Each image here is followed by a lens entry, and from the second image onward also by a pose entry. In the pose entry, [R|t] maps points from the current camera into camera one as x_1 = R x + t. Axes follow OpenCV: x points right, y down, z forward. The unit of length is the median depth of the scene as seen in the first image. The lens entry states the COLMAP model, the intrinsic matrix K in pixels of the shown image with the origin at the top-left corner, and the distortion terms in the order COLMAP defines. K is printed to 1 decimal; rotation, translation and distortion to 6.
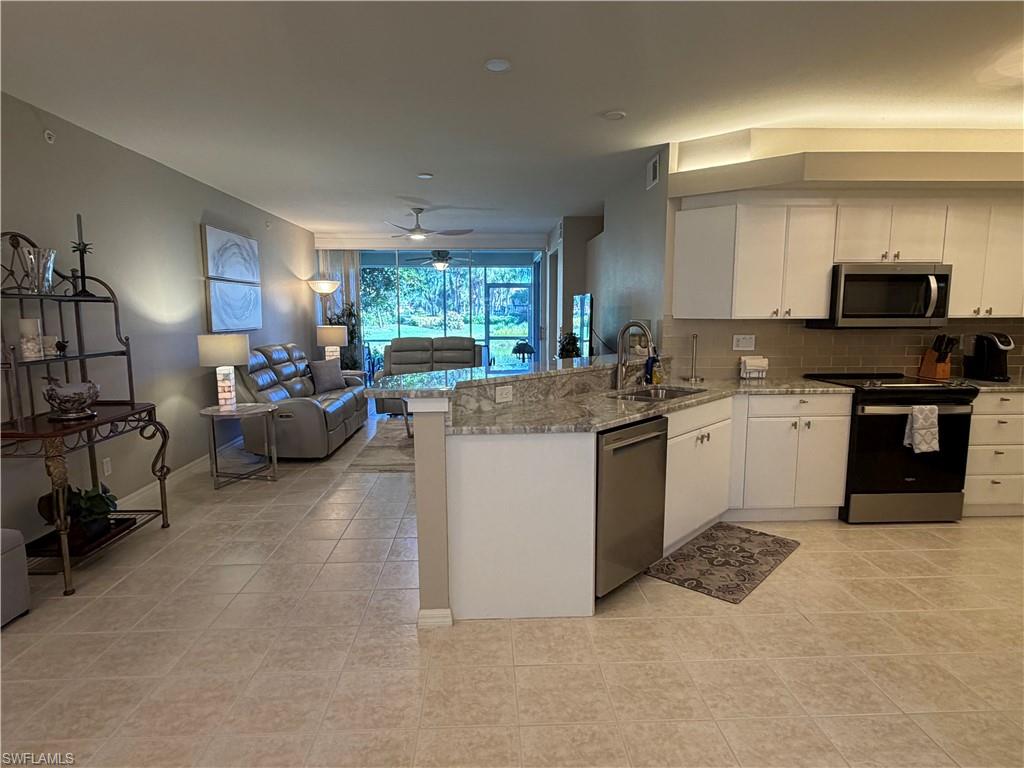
lens RADIAL K [[584.9, 0, 510.5], [0, 584.9, 389.7], [0, 0, 1]] dist [-0.002338, 0.005071]
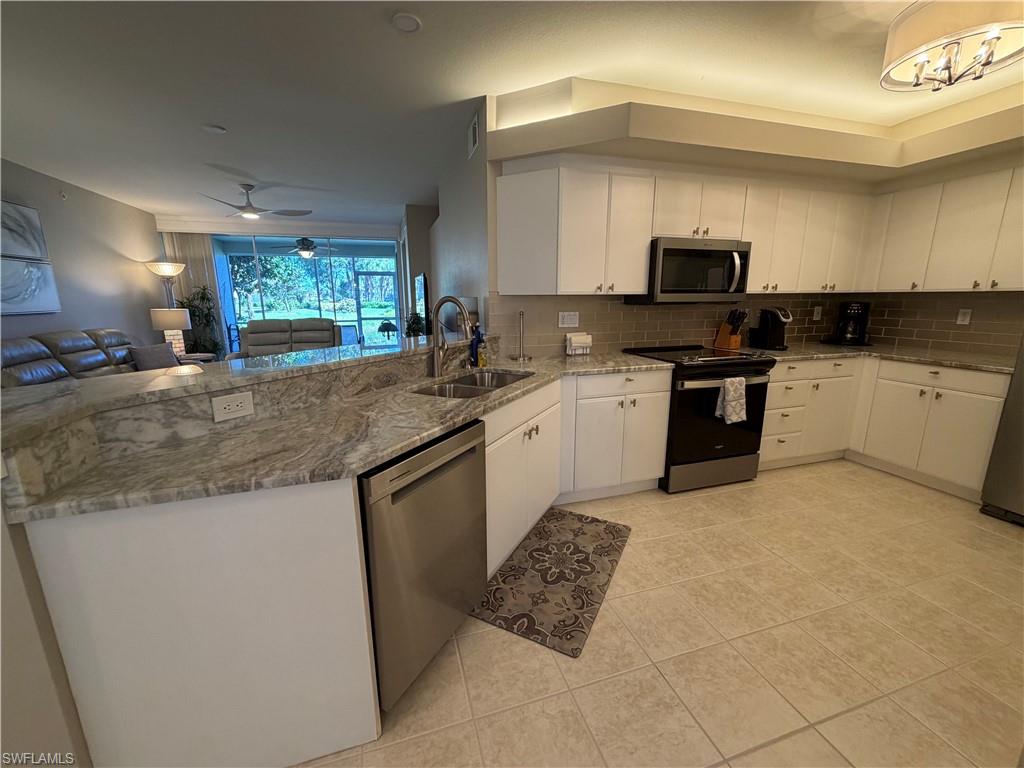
lens RADIAL K [[409.1, 0, 509.7], [0, 409.1, 385.9], [0, 0, 1]] dist [-0.000757, 0.000526]
pose [[0.967544, -0.056380, 0.246332, 0.132922], [0.037301, 0.995979, 0.081450, -0.030635], [-0.249934, -0.069618, 0.965757, 0.371290]]
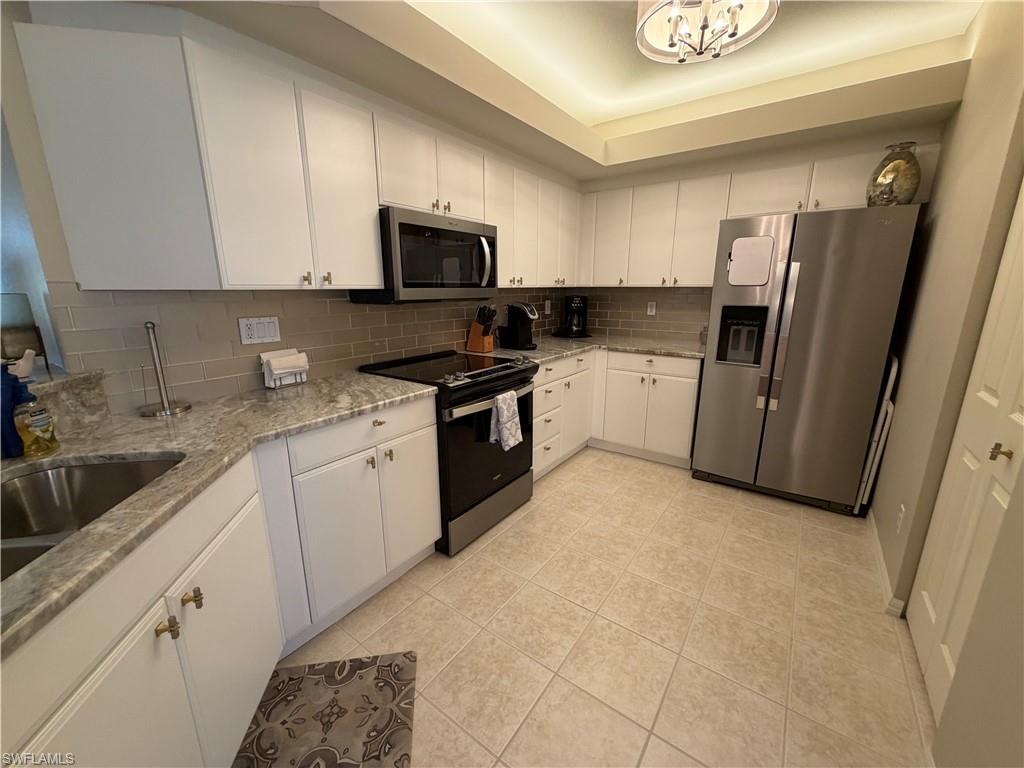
lens RADIAL K [[409.1, 0, 509.6], [0, 409.1, 384.9], [0, 0, 1]] dist [-0.000757, 0.000526]
pose [[0.622596, -0.180382, 0.761470, 0.248560], [0.105540, 0.983536, 0.146694, -0.065401], [-0.775394, -0.010966, 0.631383, 0.582800]]
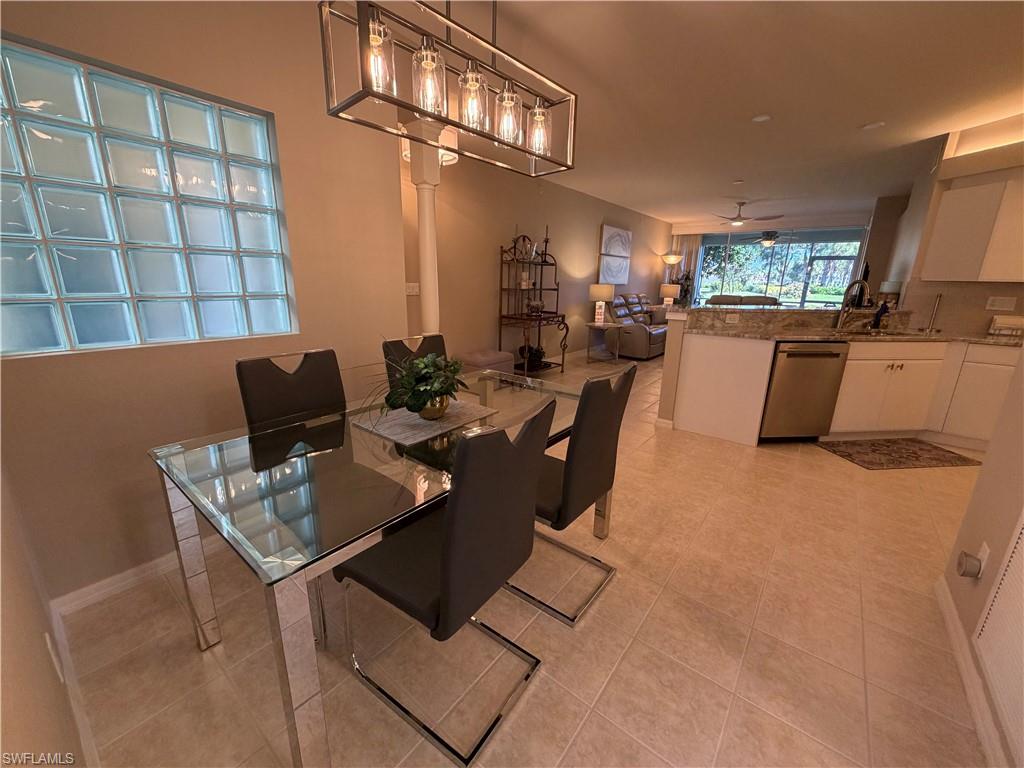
lens RADIAL K [[409.1, 0, 510.3], [0, 409.1, 385.4], [0, 0, 1]] dist [-0.000757, 0.000526]
pose [[0.755946, 0.184396, -0.628127, 0.221723], [-0.109081, 0.981576, 0.156878, 0.063334], [0.645482, -0.050075, 0.762132, -0.278131]]
